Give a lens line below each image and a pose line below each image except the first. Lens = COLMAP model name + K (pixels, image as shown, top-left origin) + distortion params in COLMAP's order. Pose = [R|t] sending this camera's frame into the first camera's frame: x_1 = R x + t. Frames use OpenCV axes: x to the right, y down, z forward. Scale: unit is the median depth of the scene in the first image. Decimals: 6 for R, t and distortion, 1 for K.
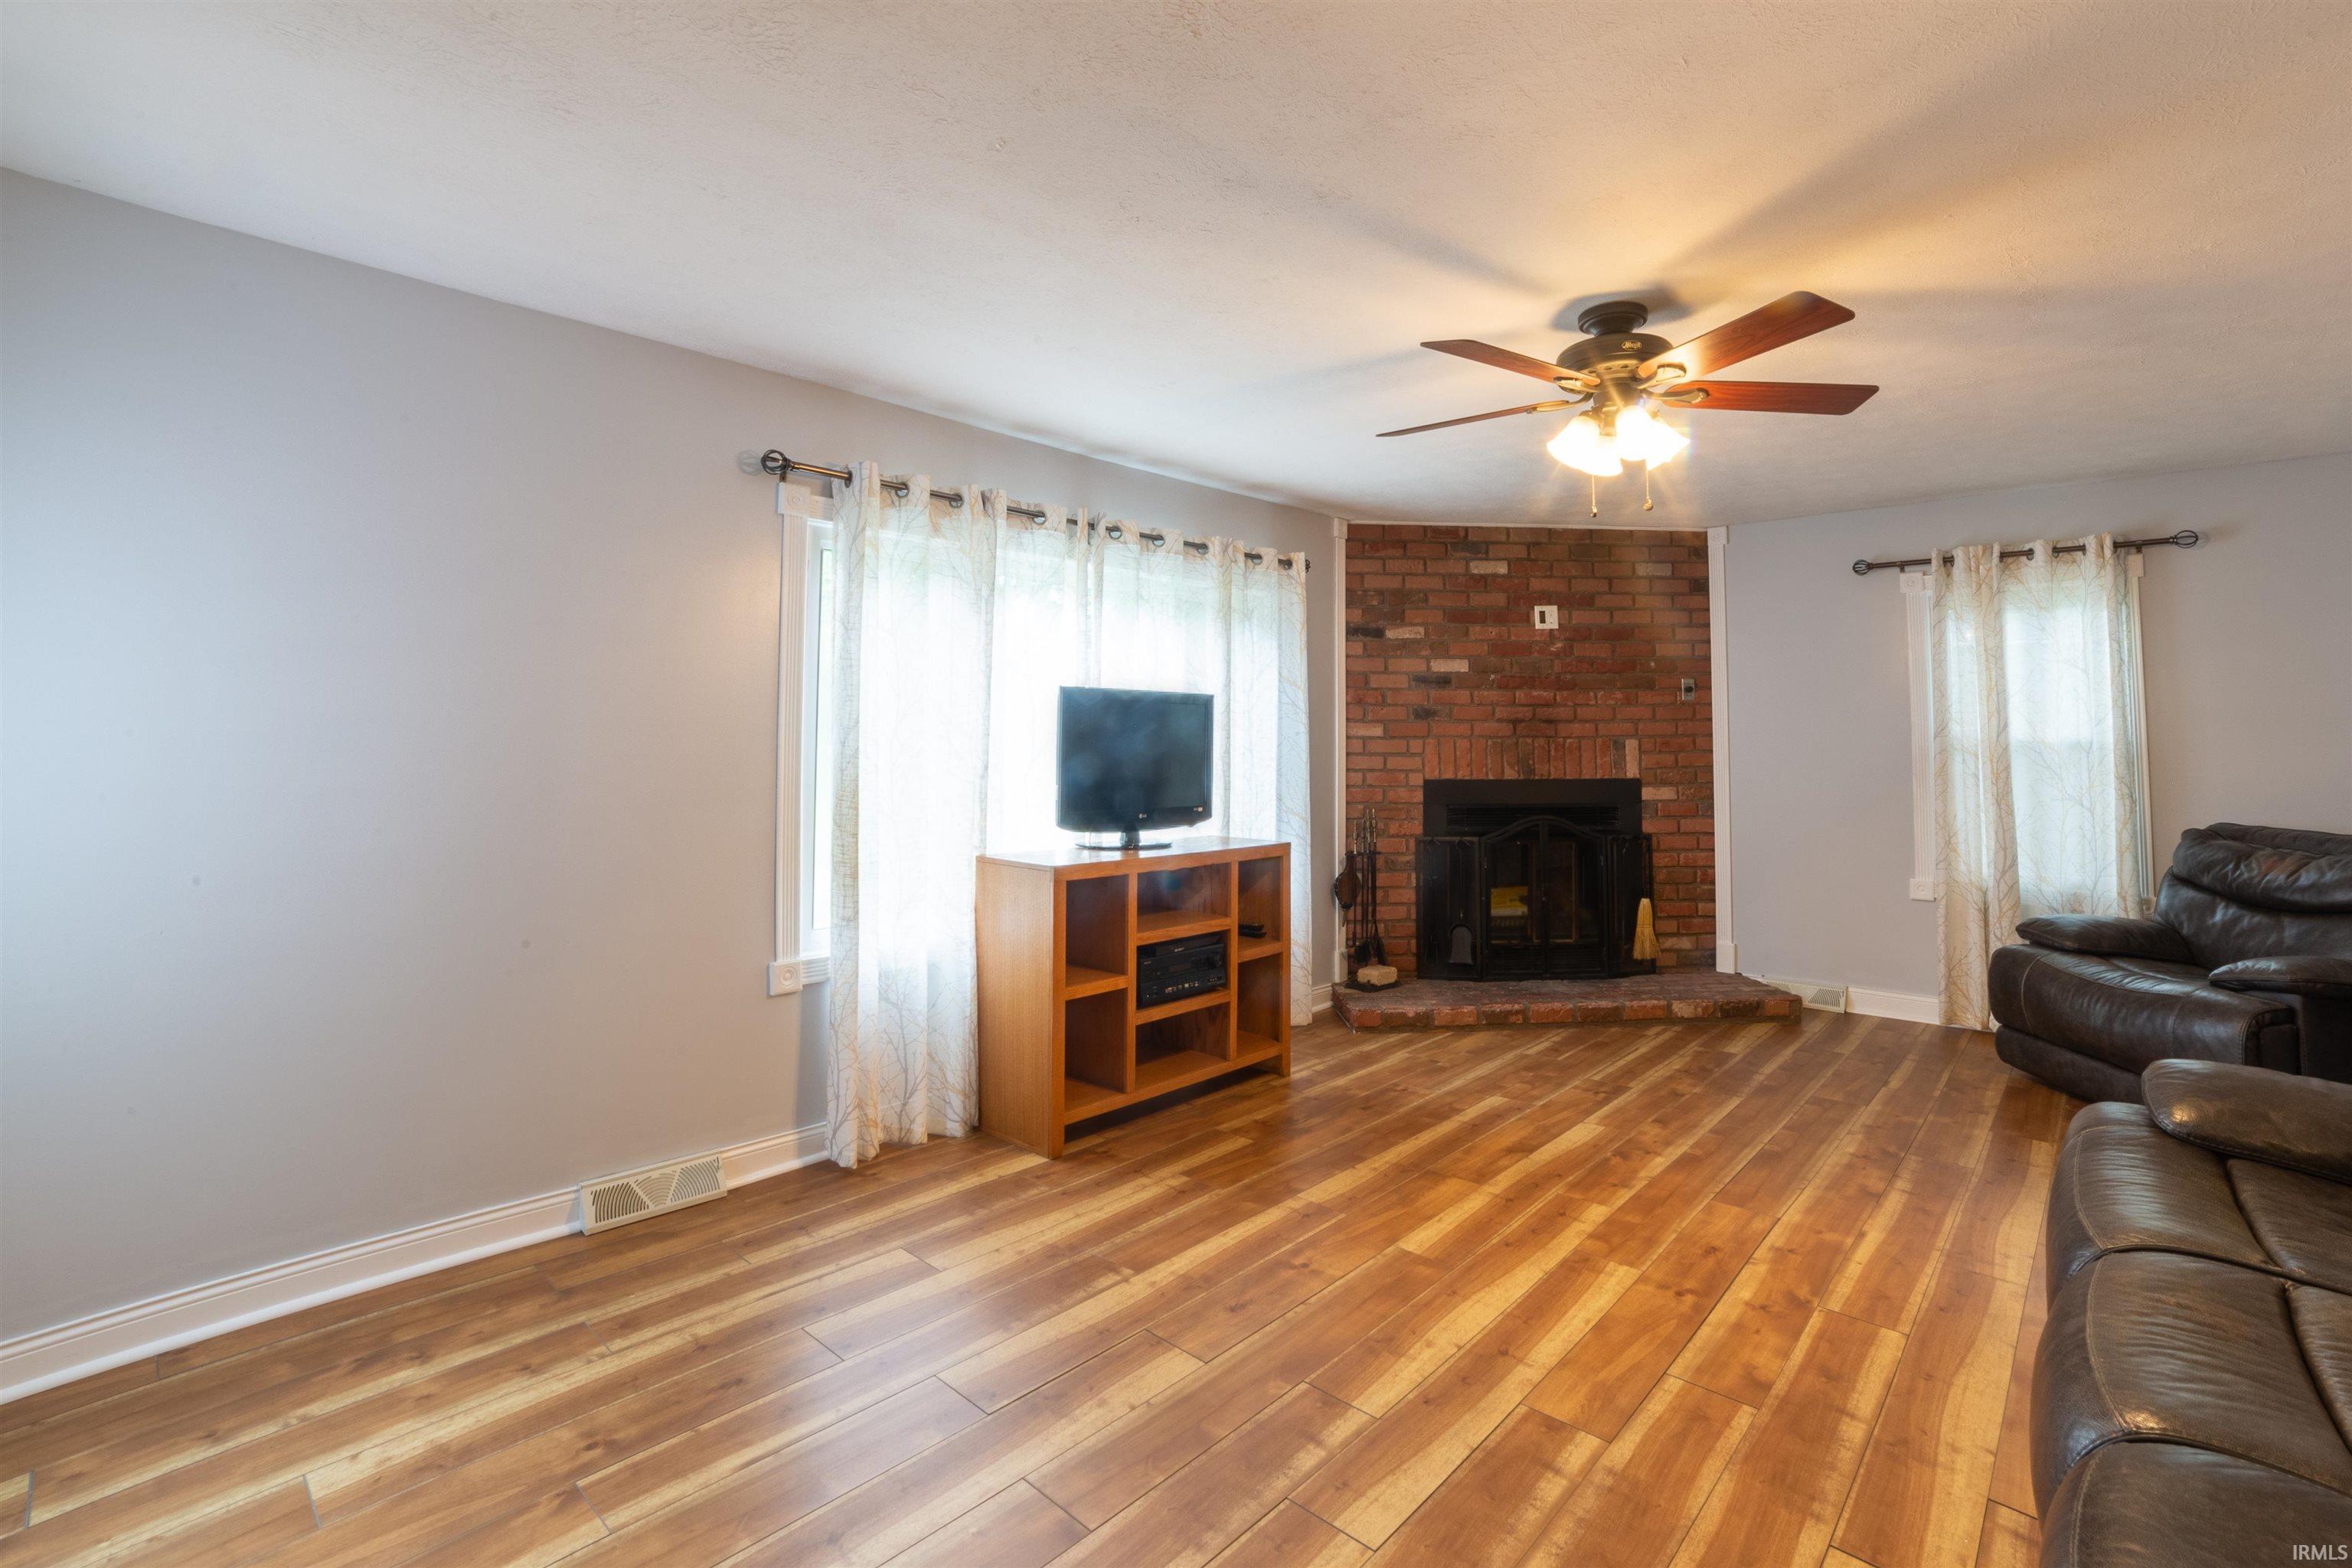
lens RADIAL K [[1100.6, 0, 1235.0], [0, 1100.6, 674.4], [0, 0, 1]] dist [-0.112702, 0.058489]
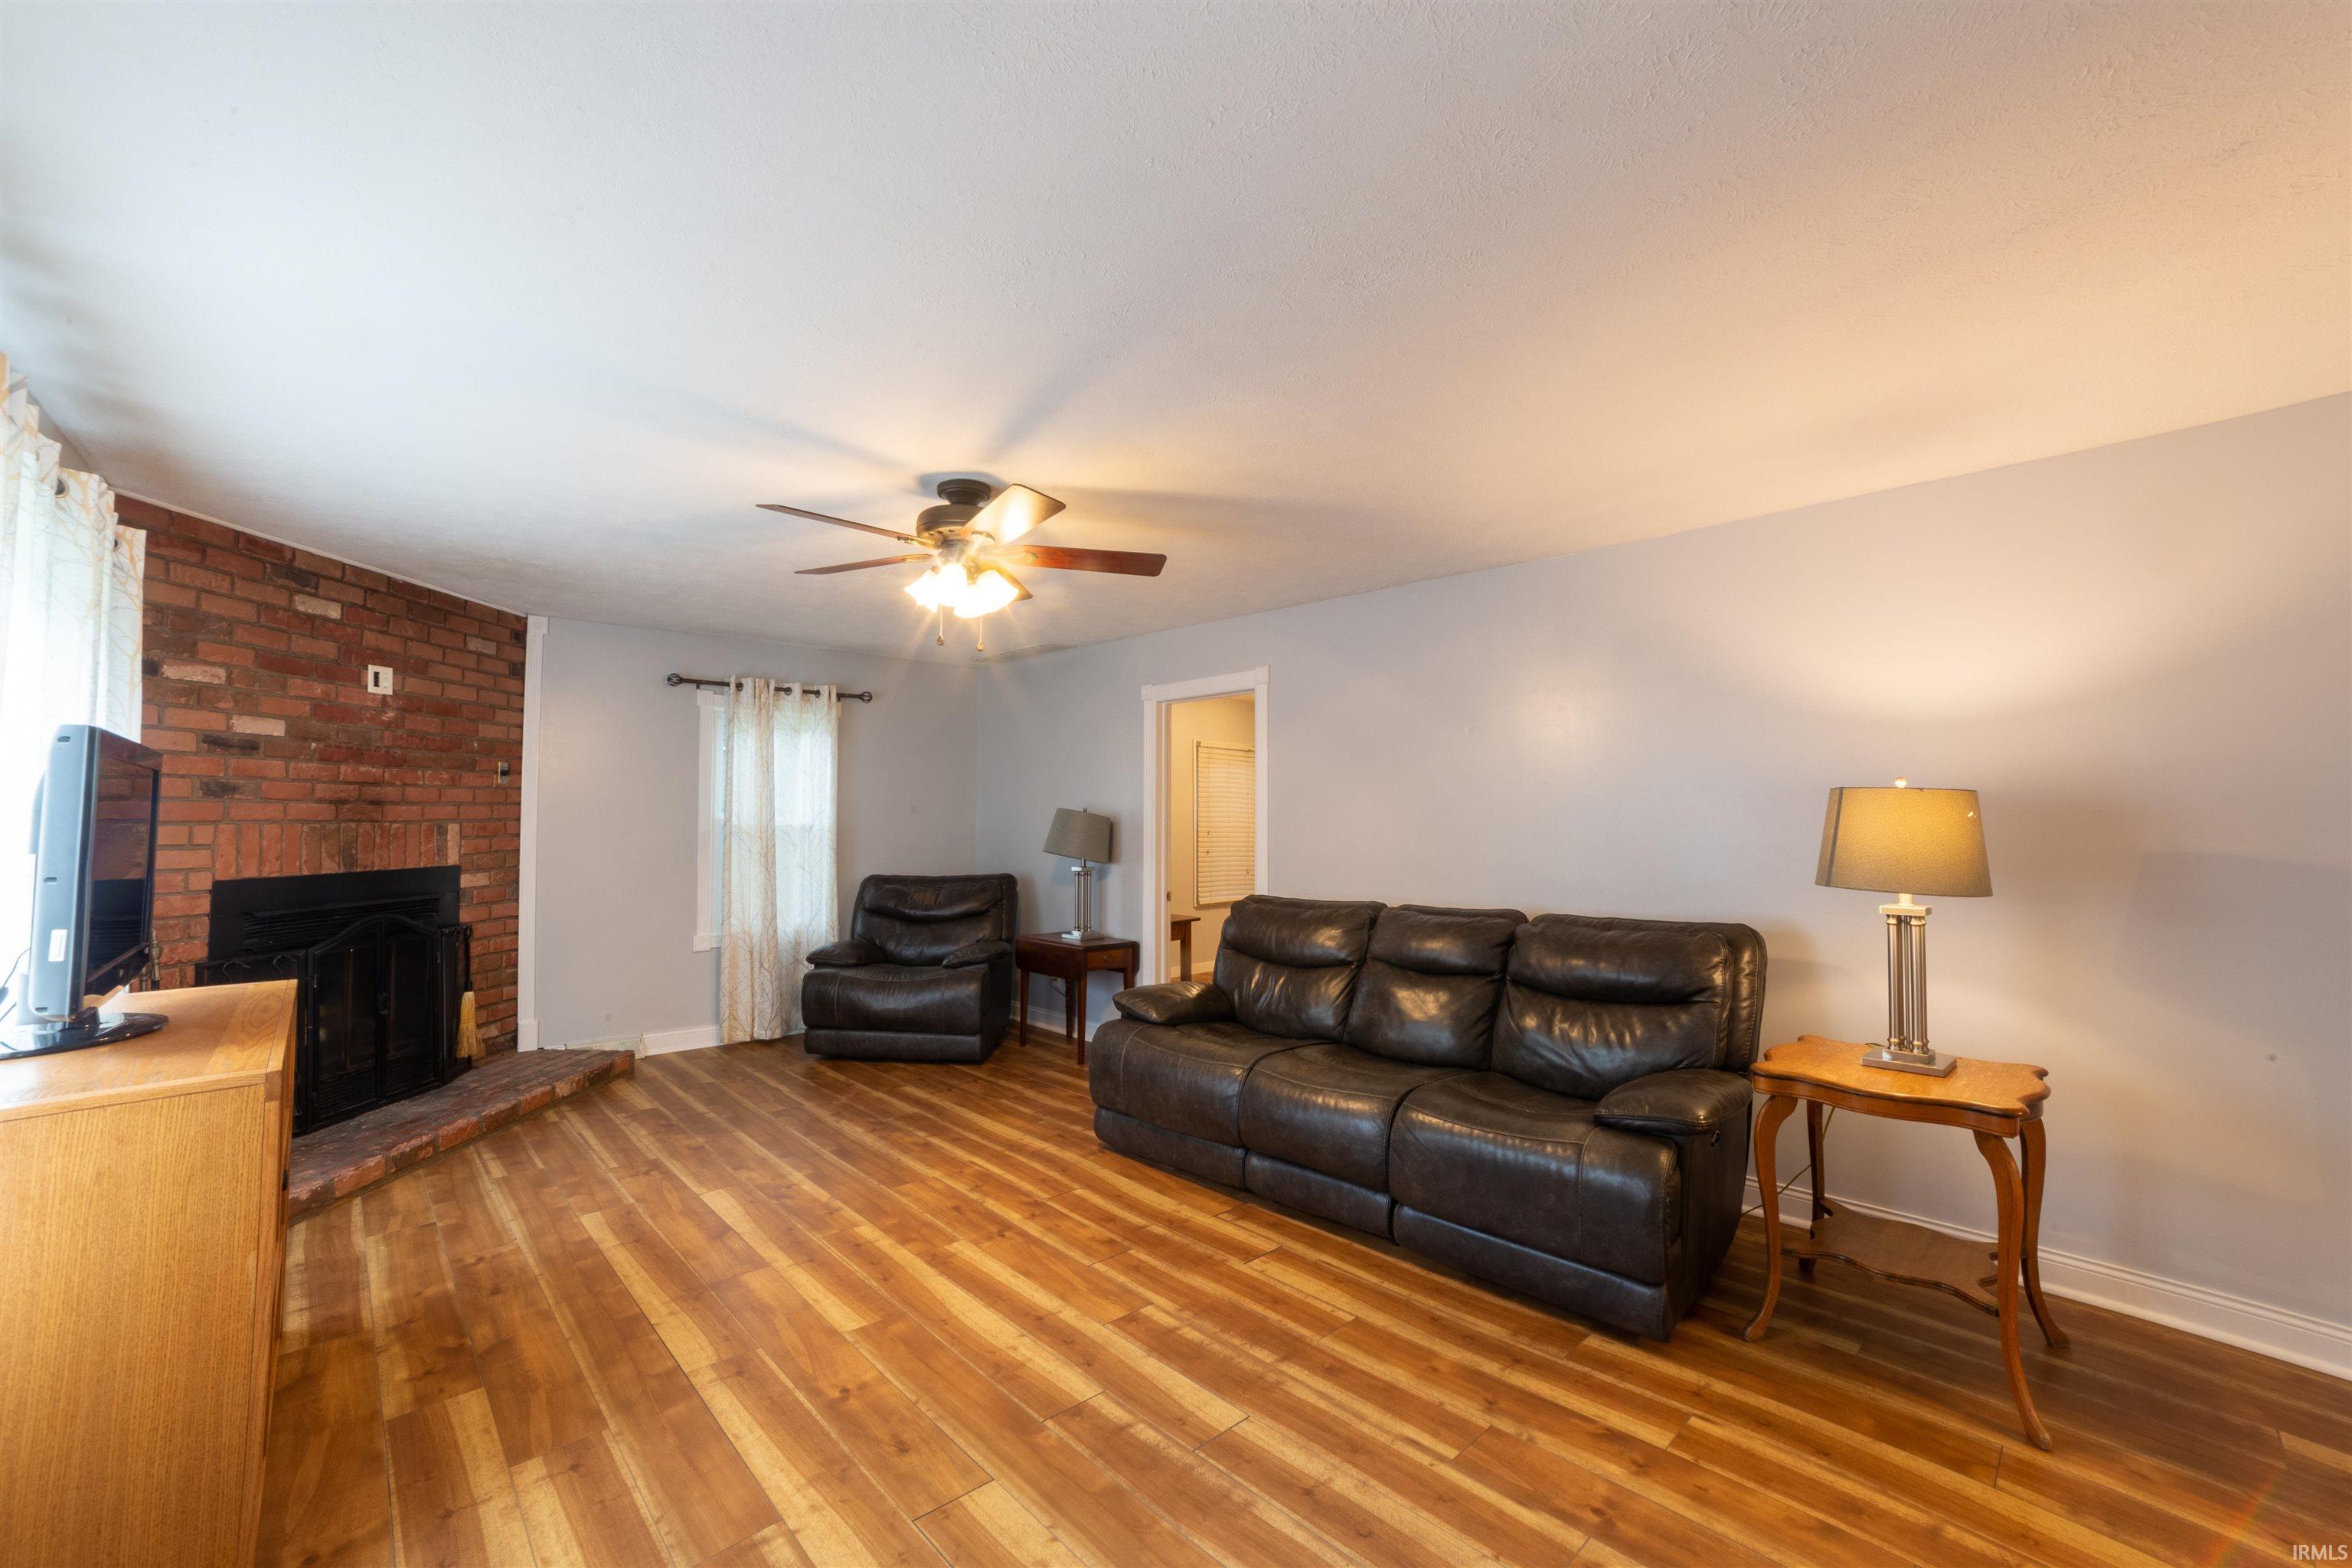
lens RADIAL K [[903.1, 0, 1176.3], [0, 903.1, 795.3], [0, 0, 1]] dist [-0.017058, 0.000145]
pose [[0.110919, 0.023876, 0.993543, -0.338356], [-0.064756, 0.997761, -0.016748, 0.008654], [-0.991718, -0.062480, 0.112217, 0.312126]]
